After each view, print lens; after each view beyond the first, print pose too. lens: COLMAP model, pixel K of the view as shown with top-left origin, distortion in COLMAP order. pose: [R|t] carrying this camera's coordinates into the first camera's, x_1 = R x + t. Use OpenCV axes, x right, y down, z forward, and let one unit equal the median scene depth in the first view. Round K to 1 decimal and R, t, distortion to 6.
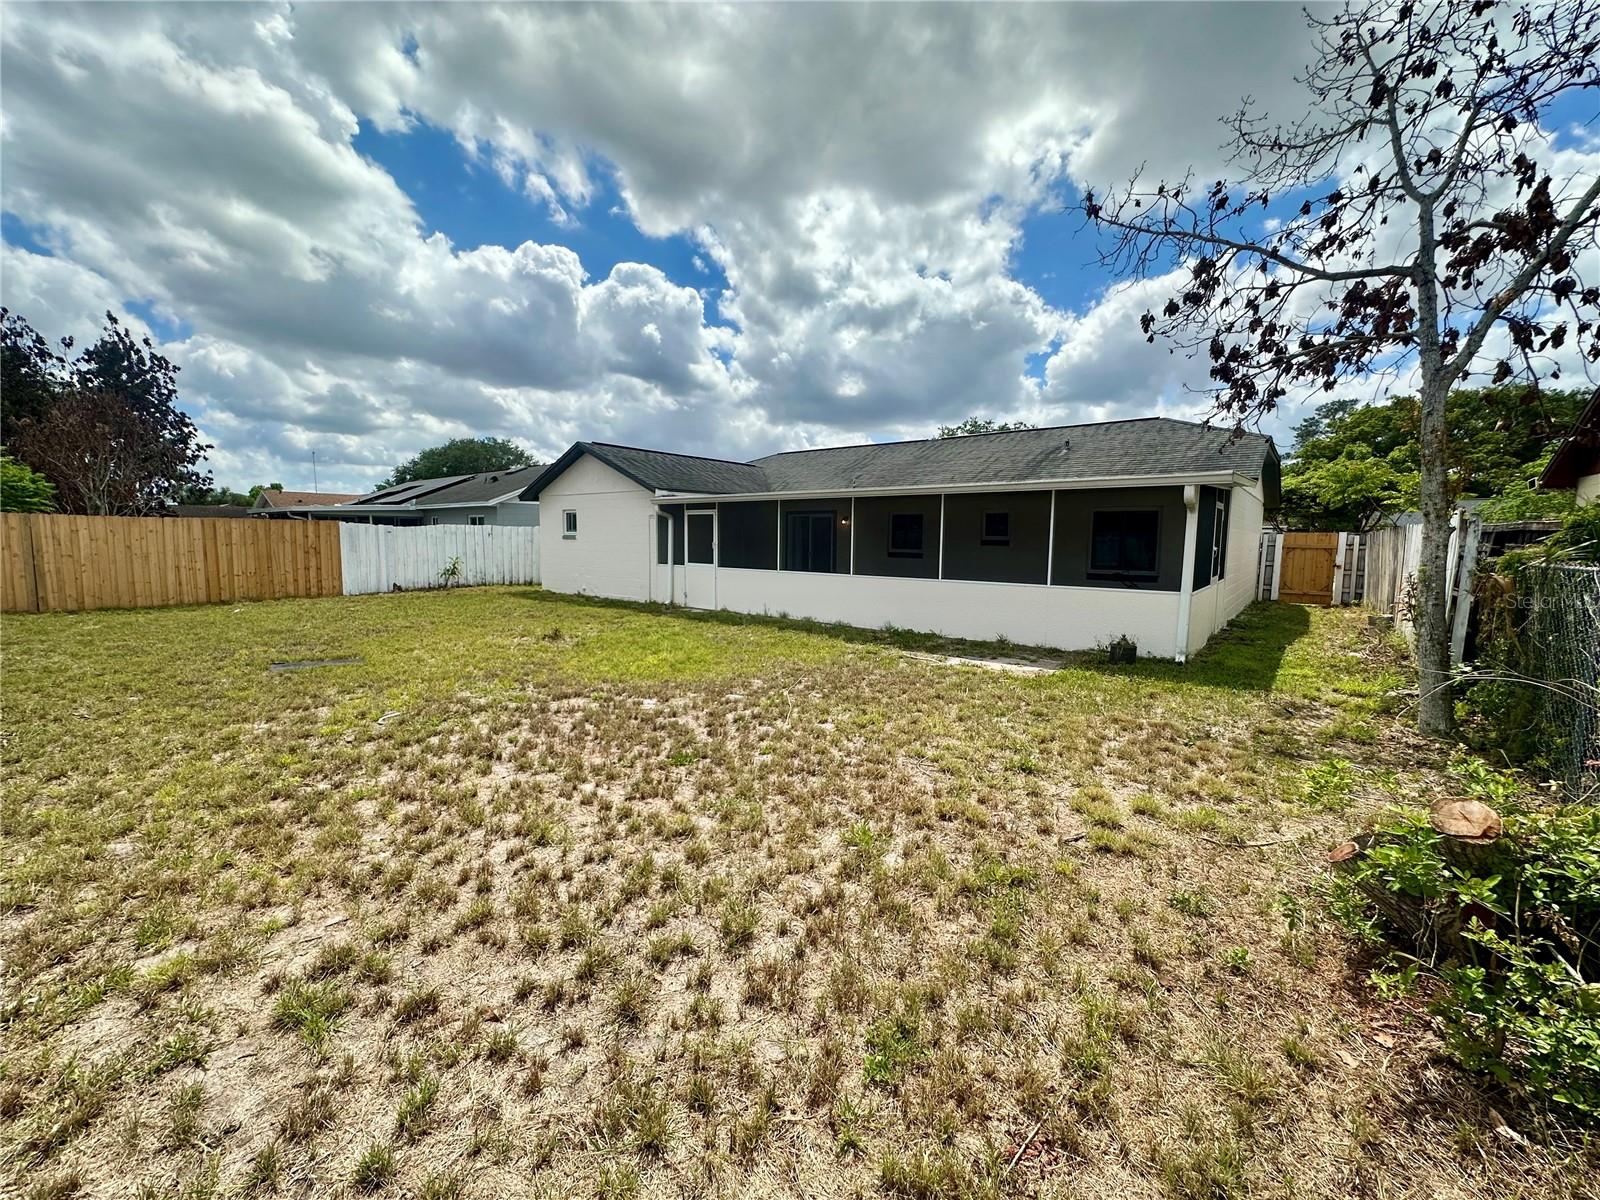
lens RADIAL K [[638.3, 0, 800.2], [0, 638.3, 599.3], [0, 0, 1]] dist [-0.000126, -0.000152]
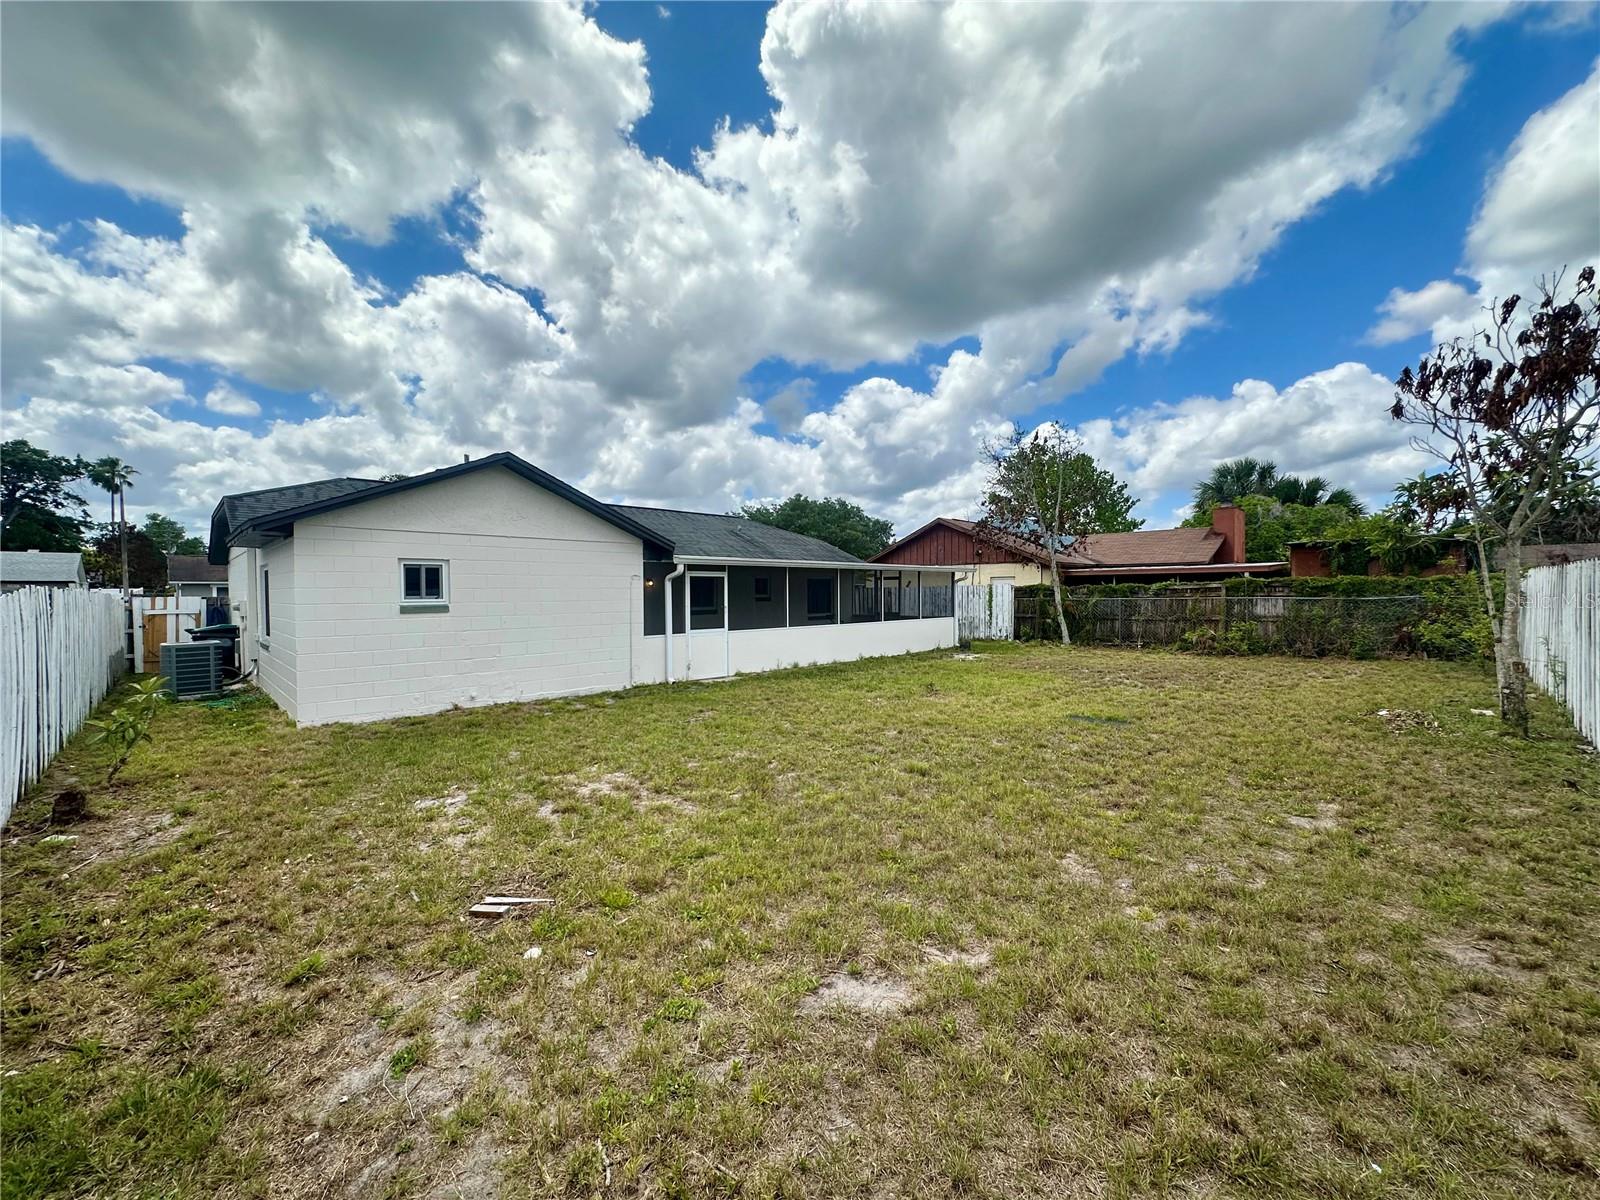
lens RADIAL K [[638.3, 0, 799.9], [0, 638.3, 595.6], [0, 0, 1]] dist [-0.000126, -0.000152]
pose [[0.123829, -0.015267, 0.992186, -1.040486], [0.106463, 0.994315, 0.002013, -0.090451], [-0.986576, 0.105382, 0.124750, 0.736350]]
